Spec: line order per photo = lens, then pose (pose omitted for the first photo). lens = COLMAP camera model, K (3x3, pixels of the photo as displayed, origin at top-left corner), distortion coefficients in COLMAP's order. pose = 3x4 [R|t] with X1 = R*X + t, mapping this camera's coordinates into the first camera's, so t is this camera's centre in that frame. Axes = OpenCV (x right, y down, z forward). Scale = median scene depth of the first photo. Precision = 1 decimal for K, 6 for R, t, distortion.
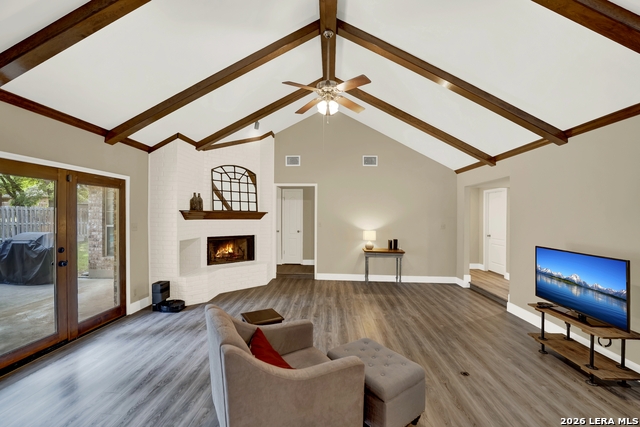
lens RADIAL K [[271.5, 0, 321.4], [0, 271.5, 214.2], [0, 0, 1]] dist [-0.023754, 0.001531]
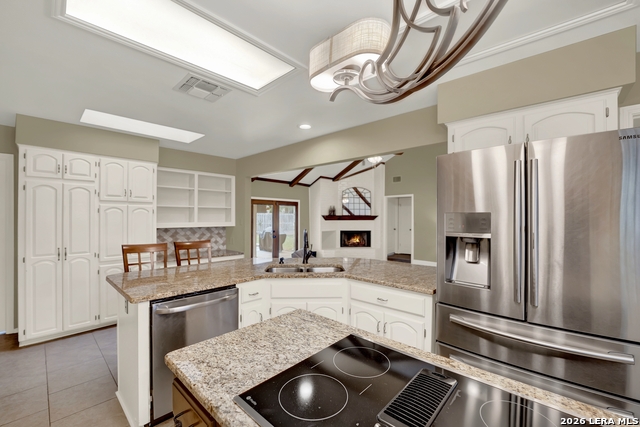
lens RADIAL K [[271.5, 0, 323.3], [0, 271.5, 215.7], [0, 0, 1]] dist [-0.023754, 0.001531]
pose [[0.781154, -0.011019, -0.624241, 0.588070], [0.006130, 0.999931, -0.009980, 0.005688], [0.624308, 0.003969, 0.781168, -0.433996]]
